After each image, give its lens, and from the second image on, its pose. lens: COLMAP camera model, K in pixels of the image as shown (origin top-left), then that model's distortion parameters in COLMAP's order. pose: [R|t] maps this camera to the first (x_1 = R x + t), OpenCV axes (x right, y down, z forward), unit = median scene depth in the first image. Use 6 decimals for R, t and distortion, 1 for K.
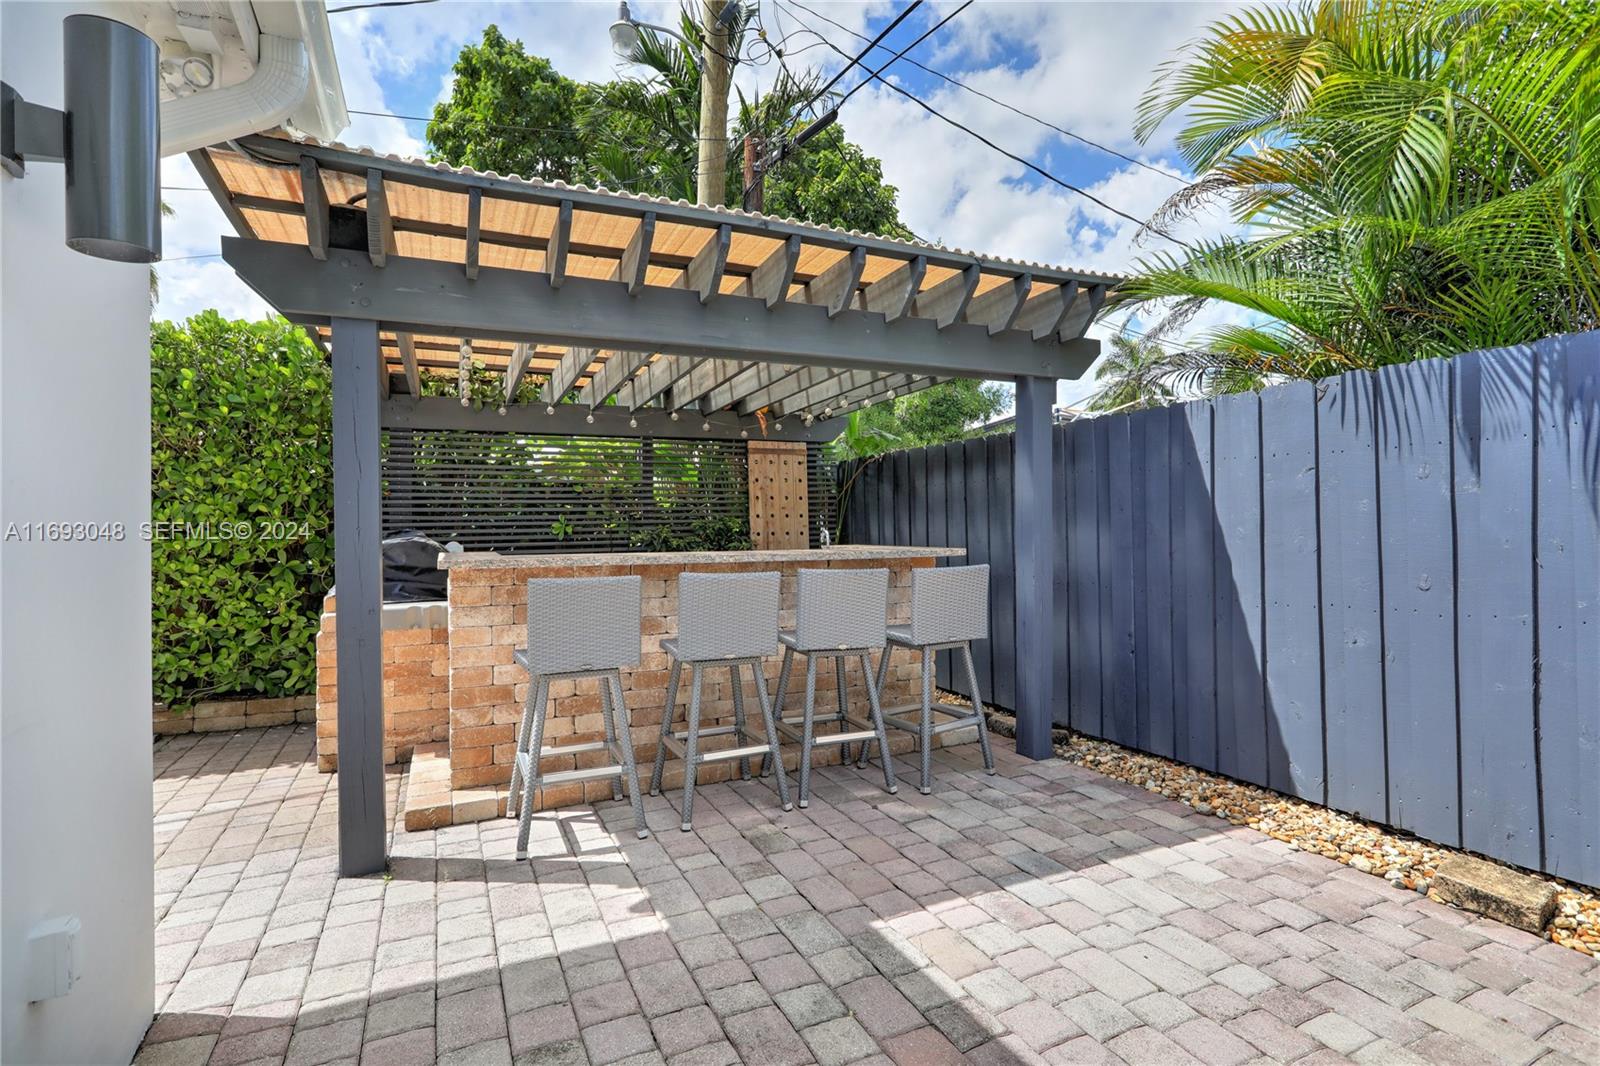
lens RADIAL K [[753.6, 0, 802.1], [0, 753.6, 527.1], [0, 0, 1]] dist [-0.007153, 0.001346]
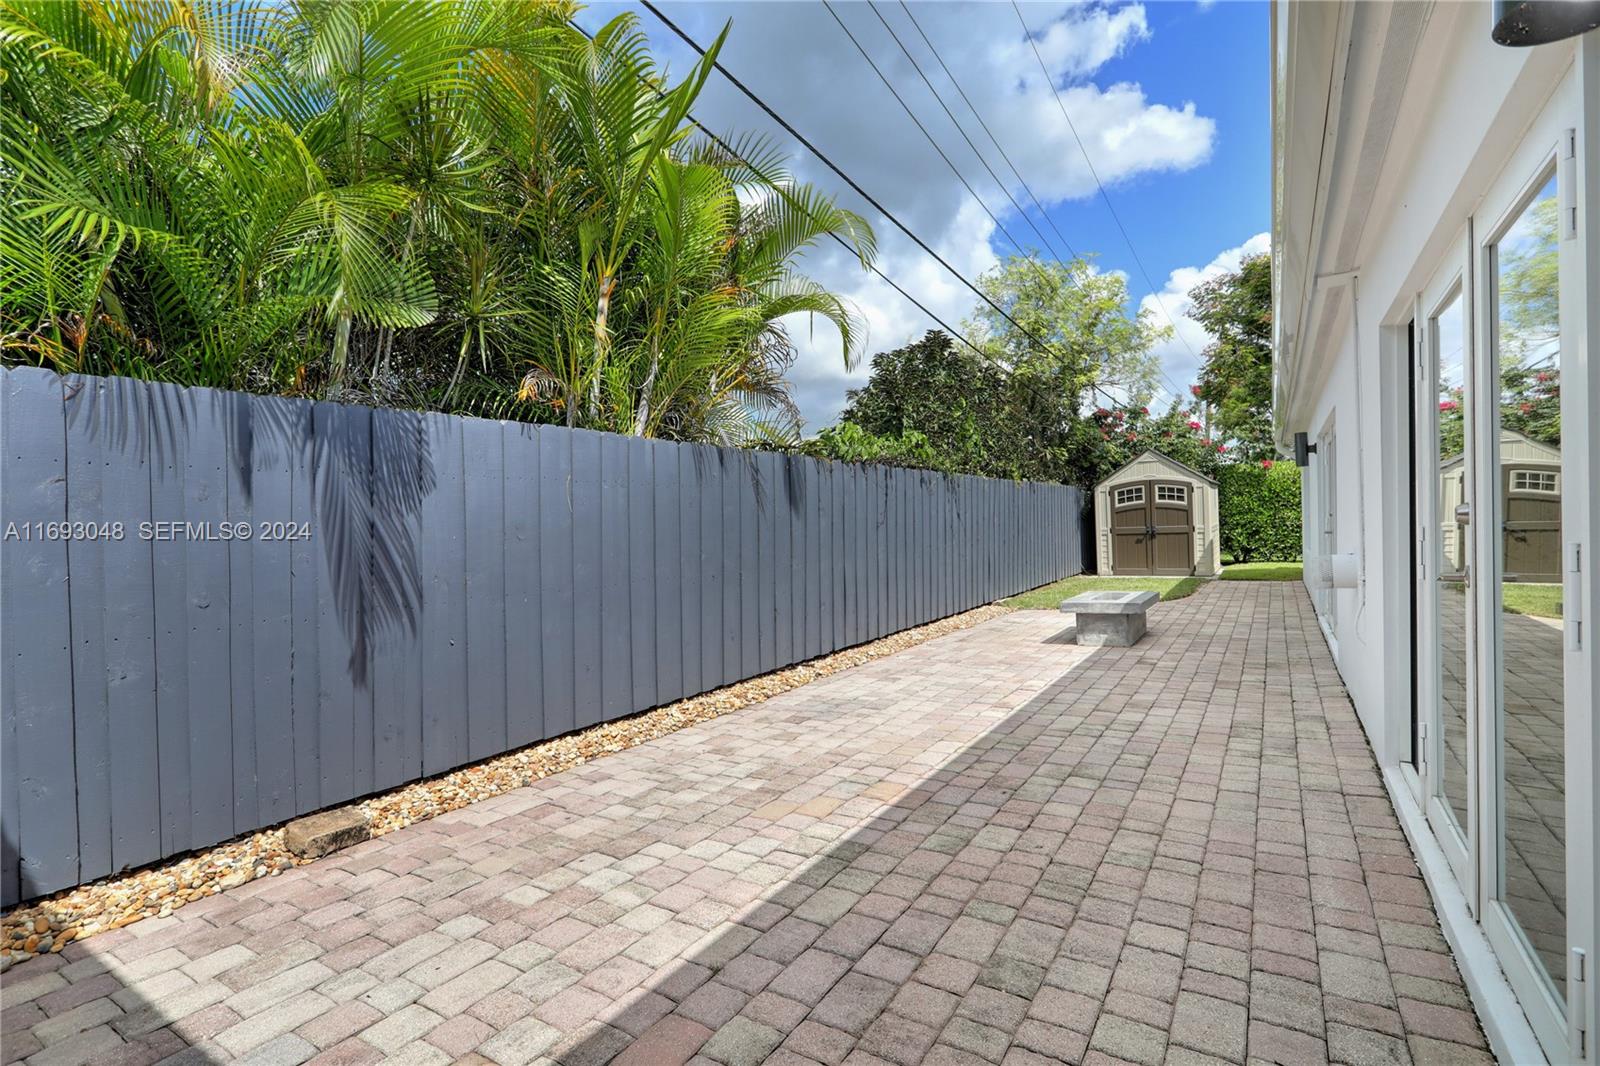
lens RADIAL K [[753.6, 0, 802.1], [0, 753.6, 527.1], [0, 0, 1]] dist [-0.007153, 0.001346]
pose [[-0.532338, 0.024600, 0.846174, -0.556993], [0.032127, 0.999445, -0.008844, 0.008129], [-0.845922, 0.022477, -0.532833, 0.933850]]
